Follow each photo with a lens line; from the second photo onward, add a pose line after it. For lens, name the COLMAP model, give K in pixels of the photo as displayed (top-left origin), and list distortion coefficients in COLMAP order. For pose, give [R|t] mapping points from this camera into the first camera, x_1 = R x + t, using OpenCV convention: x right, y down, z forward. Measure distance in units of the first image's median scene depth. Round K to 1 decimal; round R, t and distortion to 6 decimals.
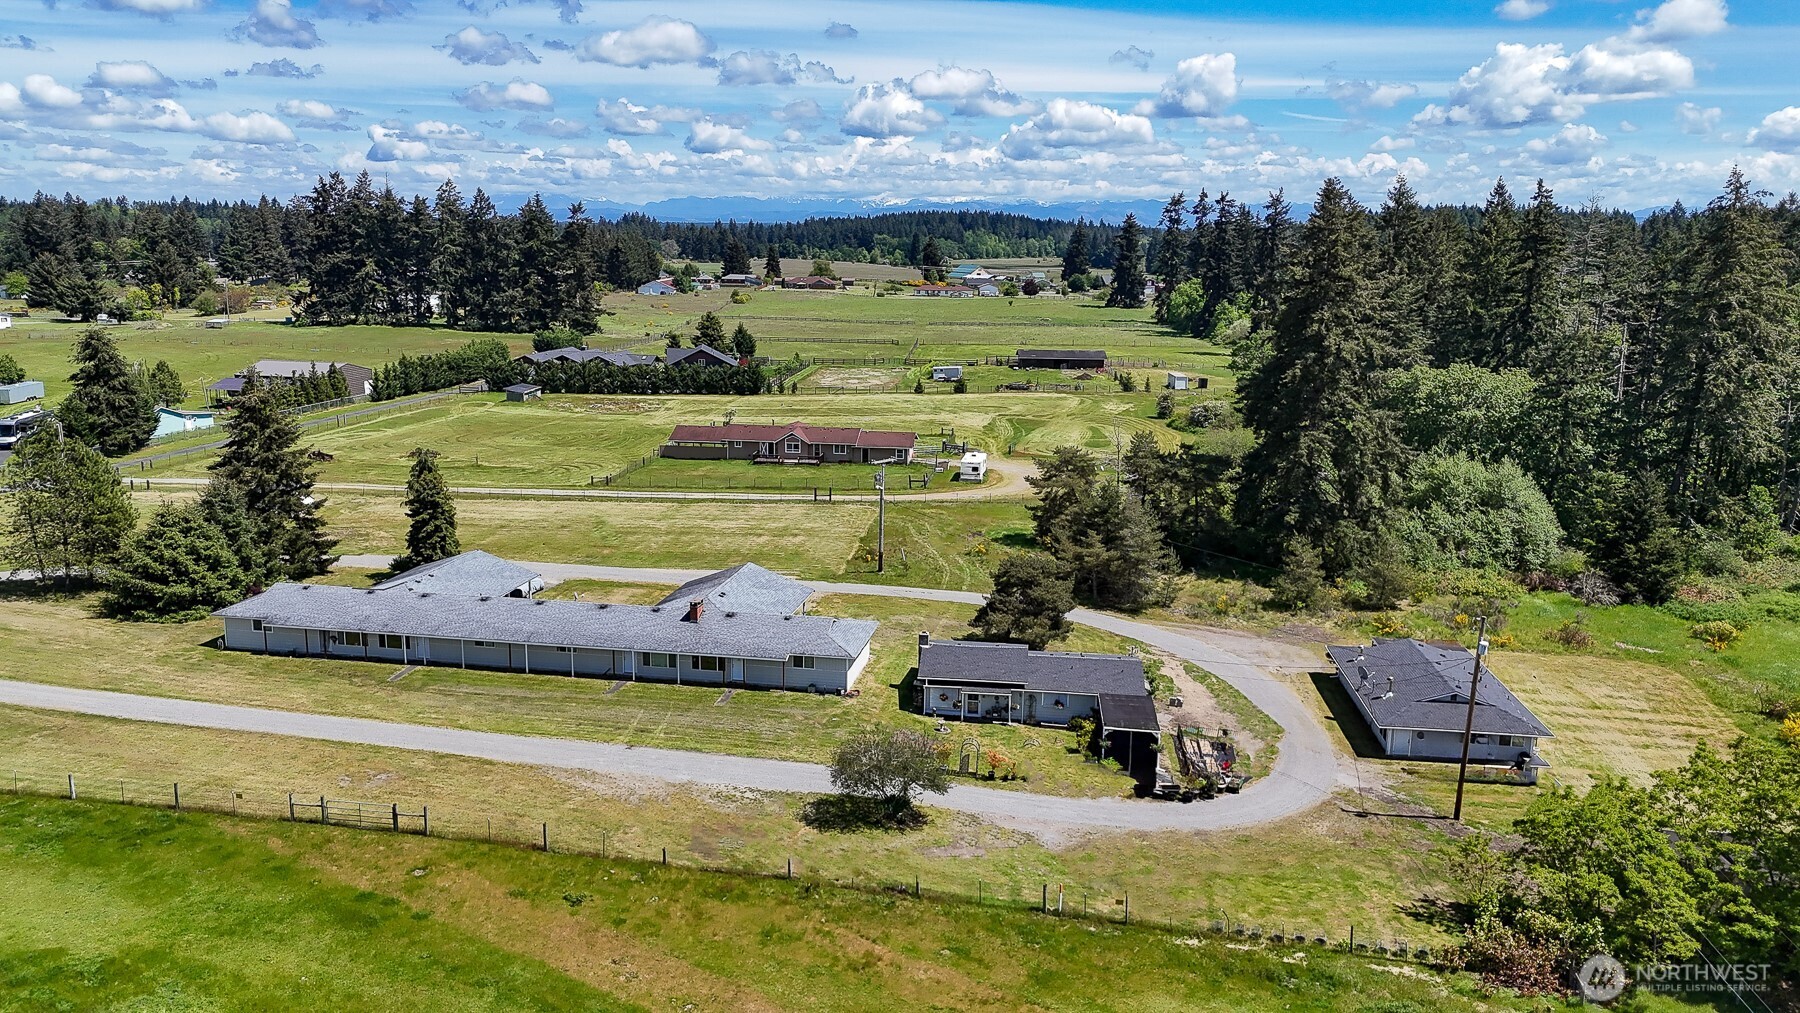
lens RADIAL K [[1320.7, 0, 900.0], [0, 1320.7, 506.5], [0, 0, 1]] dist [0.109620, -0.086100]
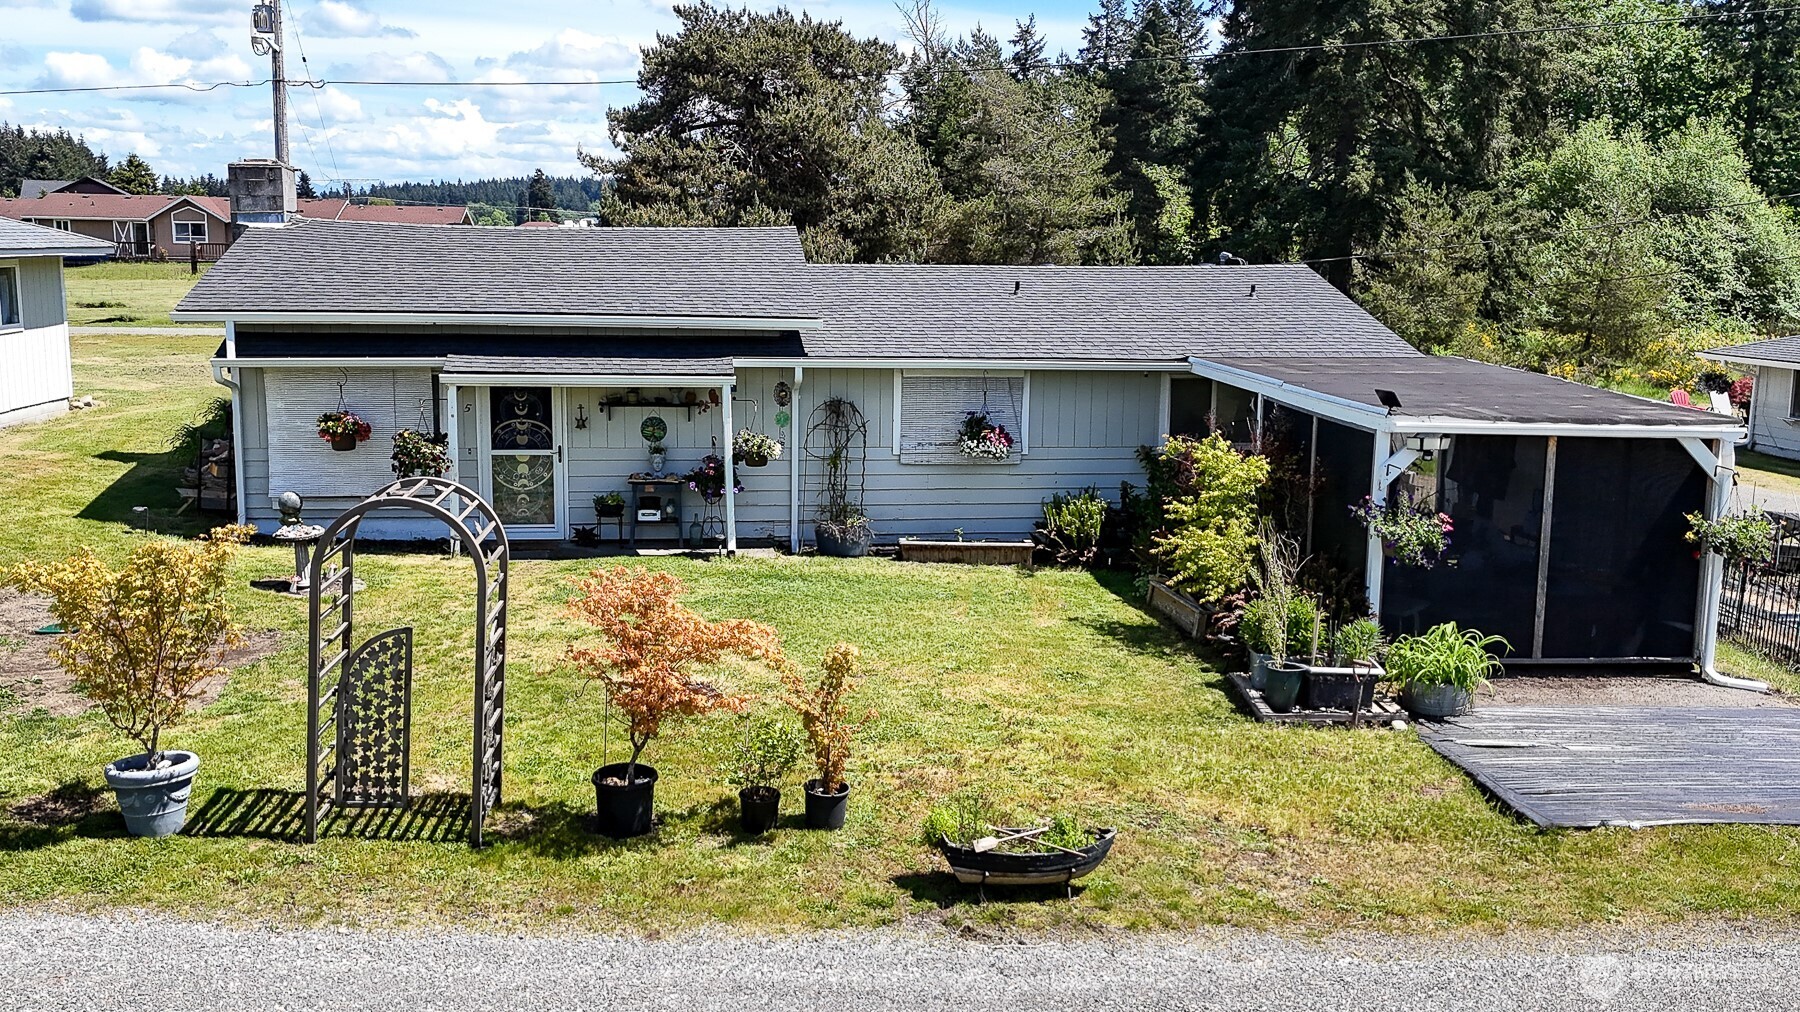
lens RADIAL K [[1320.7, 0, 900.0], [0, 1320.7, 506.0], [0, 0, 1]] dist [0.109620, -0.086100]
pose [[0.964335, -0.017234, 0.264124, 0.056742], [0.040003, 0.995905, -0.081074, 0.171980], [-0.261645, 0.088748, 0.961075, 0.809727]]
